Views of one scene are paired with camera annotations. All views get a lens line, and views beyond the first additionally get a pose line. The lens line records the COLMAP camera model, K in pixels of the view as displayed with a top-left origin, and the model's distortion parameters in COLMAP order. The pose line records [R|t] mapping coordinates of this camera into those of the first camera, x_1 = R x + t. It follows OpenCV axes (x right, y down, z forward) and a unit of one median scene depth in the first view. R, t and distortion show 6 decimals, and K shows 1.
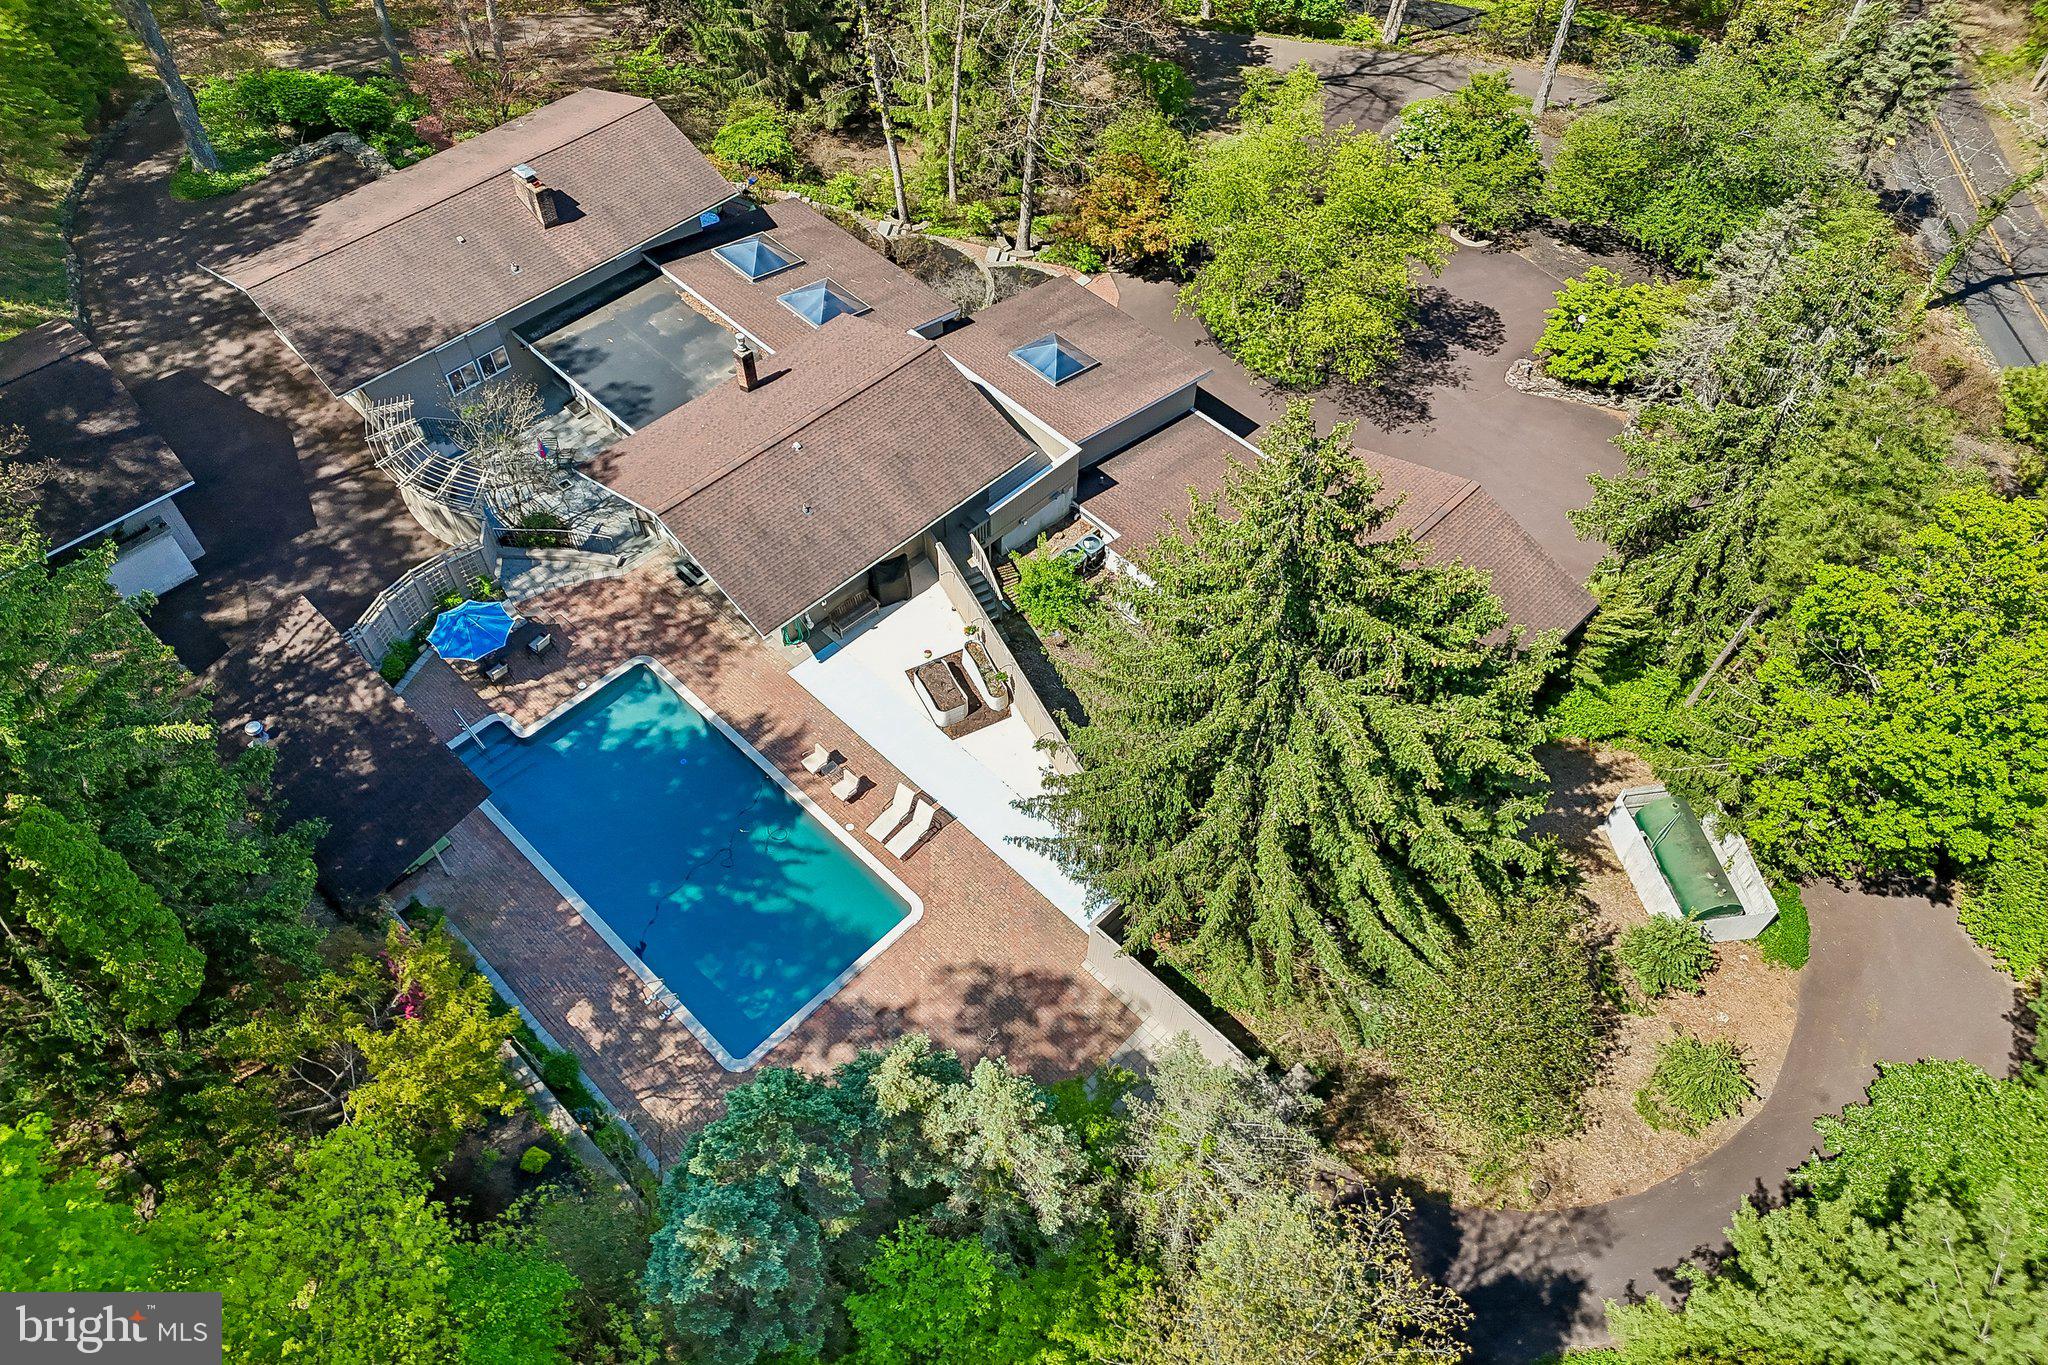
lens RADIAL K [[1432.2, 0, 1017.9], [0, 1432.2, 688.4], [0, 0, 1]] dist [0.071688, -0.065582]
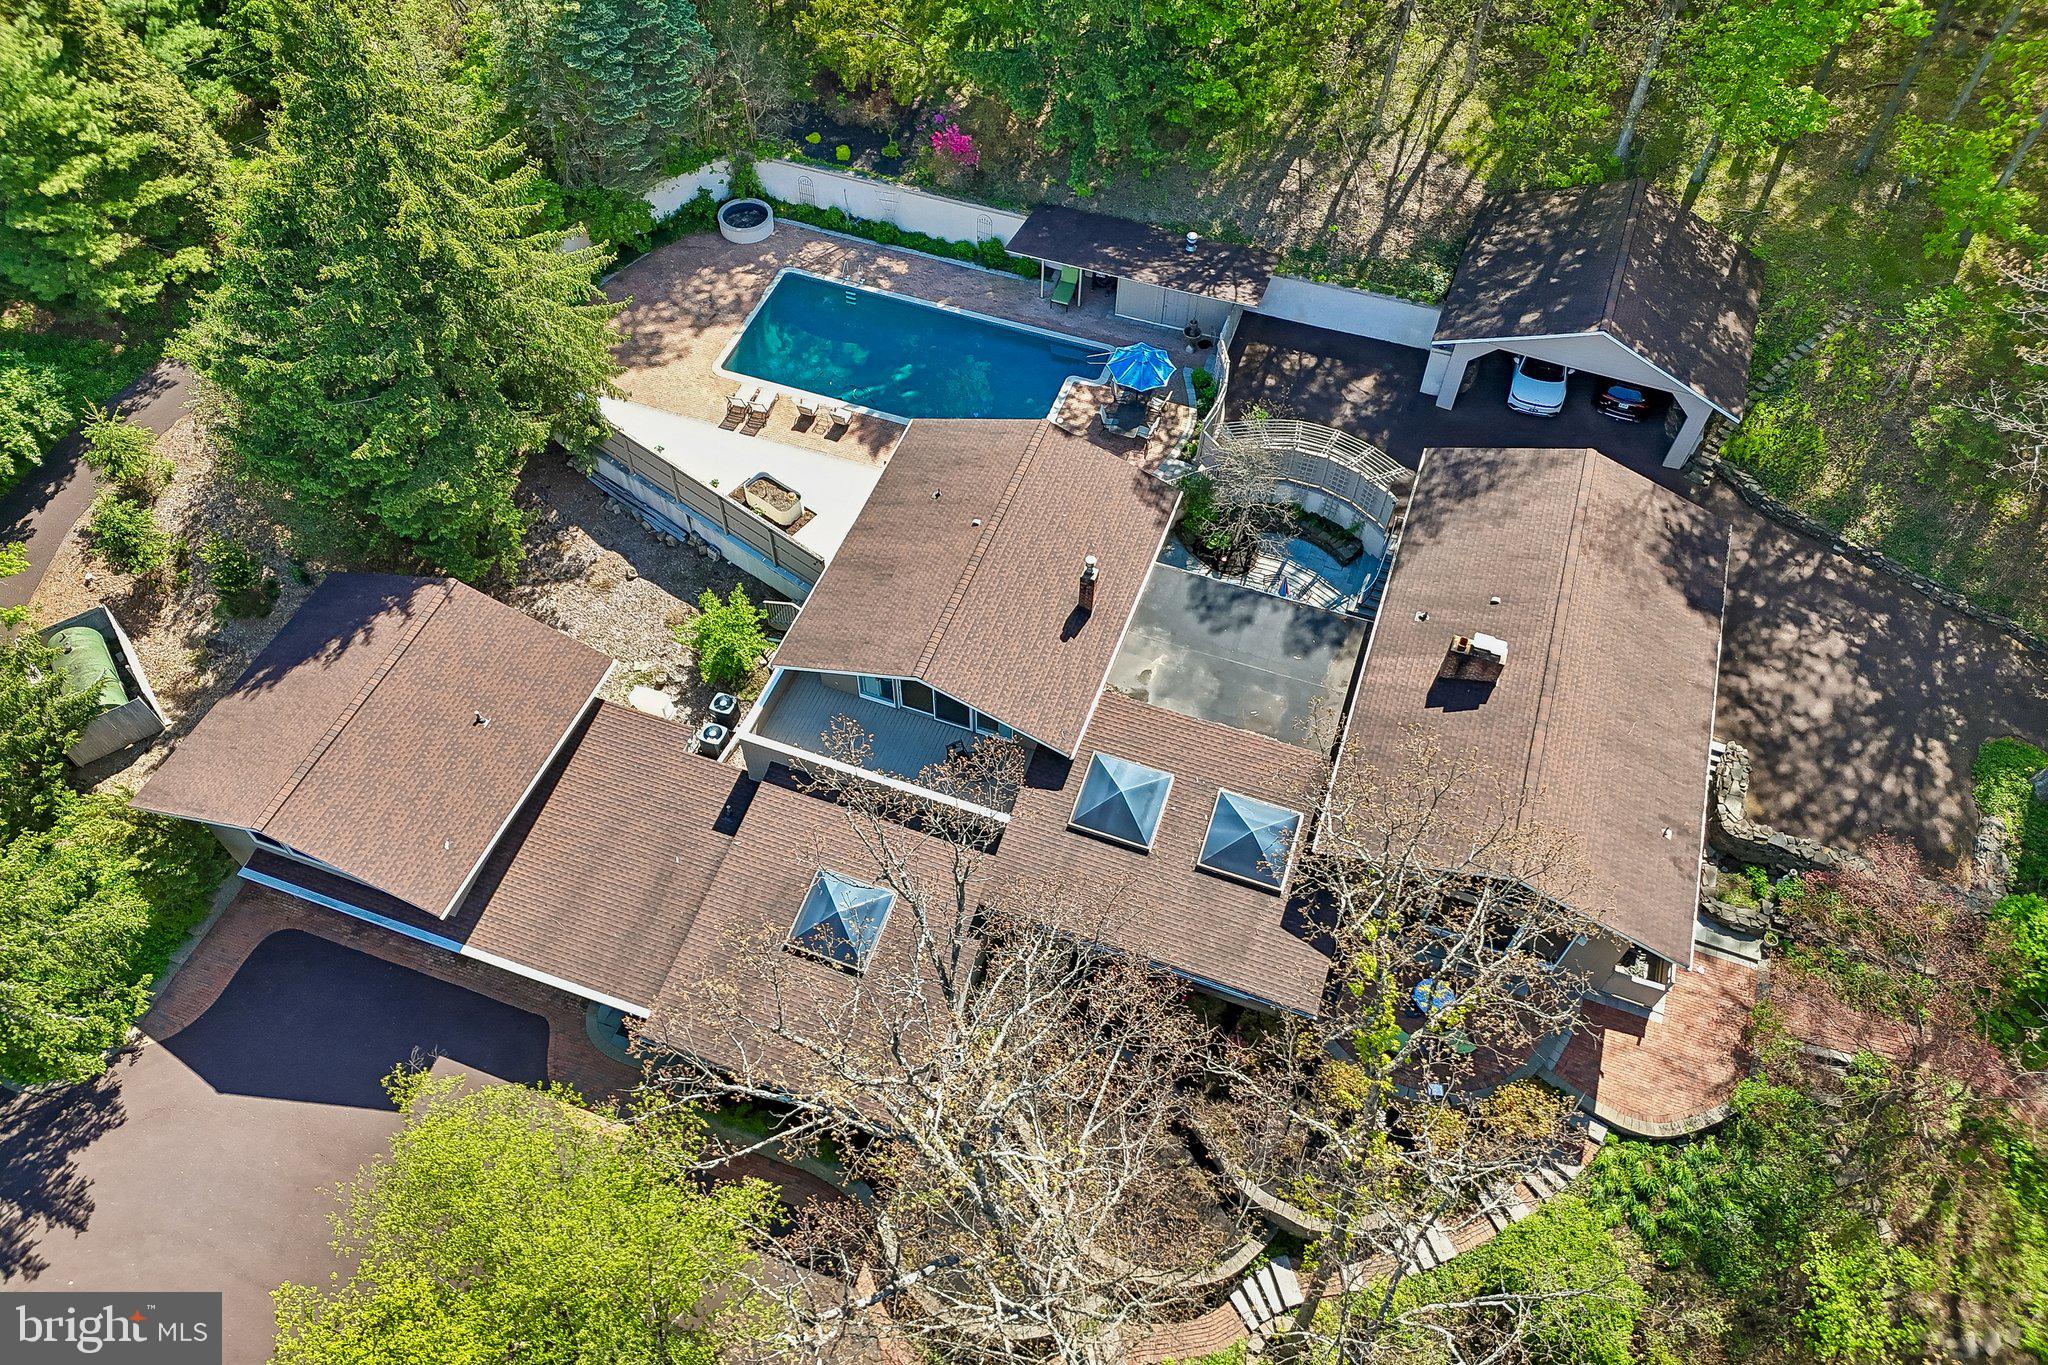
lens RADIAL K [[1432.2, 0, 1026.5], [0, 1432.2, 682.4], [0, 0, 1]] dist [0.071688, -0.065582]
pose [[-0.901348, 0.331989, -0.278128, 0.111381], [-0.359655, -0.215989, 0.907743, -0.965965], [0.241288, 0.918222, 0.314083, 0.698764]]
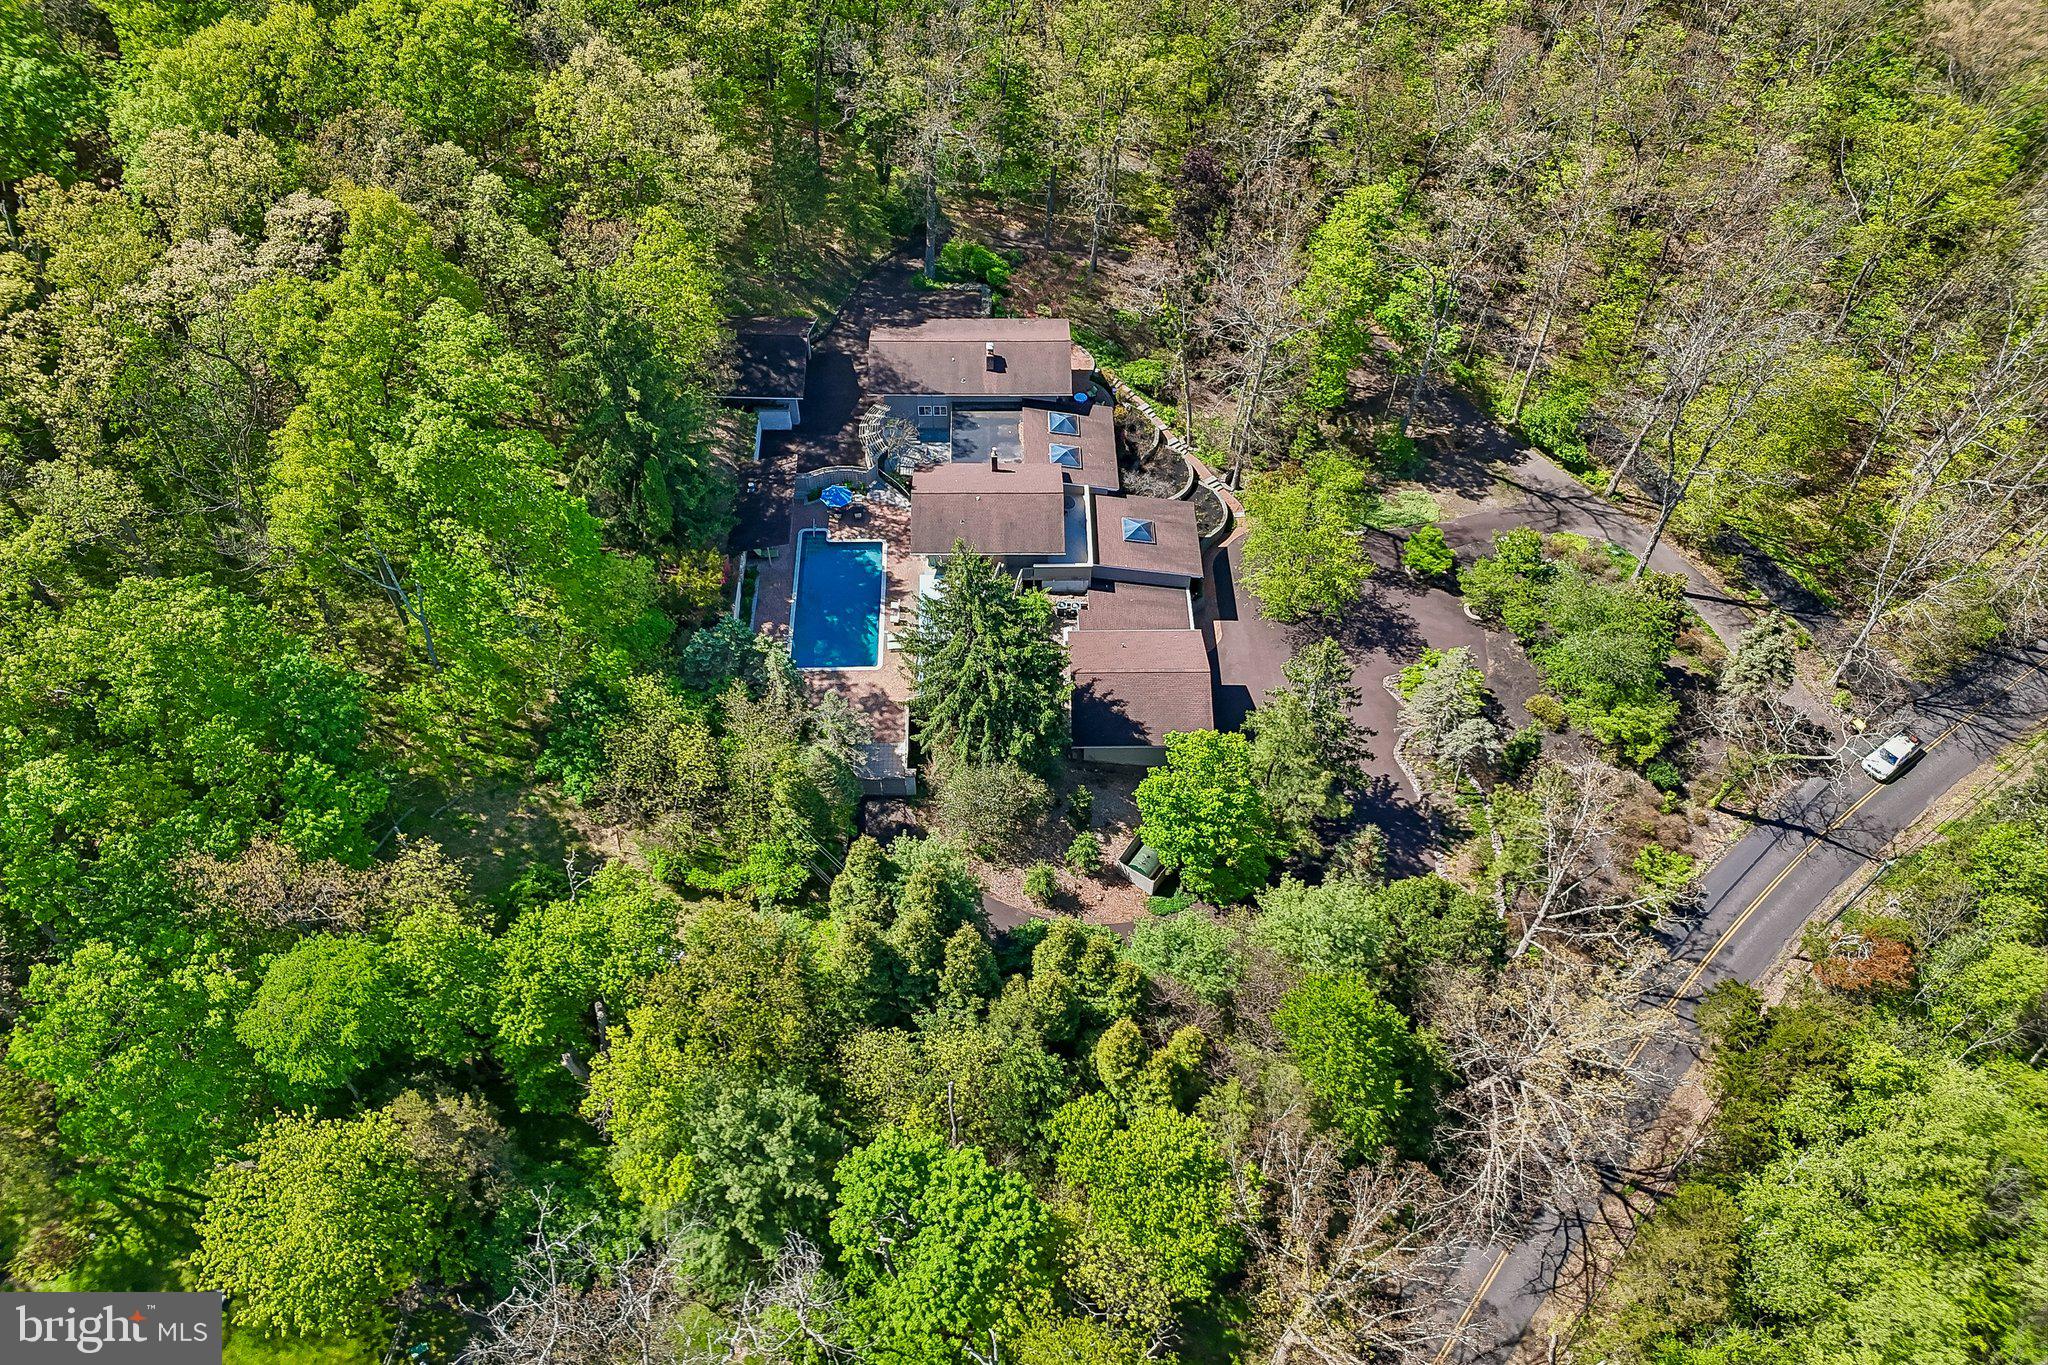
lens RADIAL K [[1432.2, 0, 1002.3], [0, 1432.2, 683.6], [0, 0, 1]] dist [0.071688, -0.065582]
pose [[0.713929, 0.537396, -0.448900, 0.962082], [-0.552754, 0.826076, 0.109830, -0.172682], [0.429848, 0.169720, 0.886807, -0.898706]]
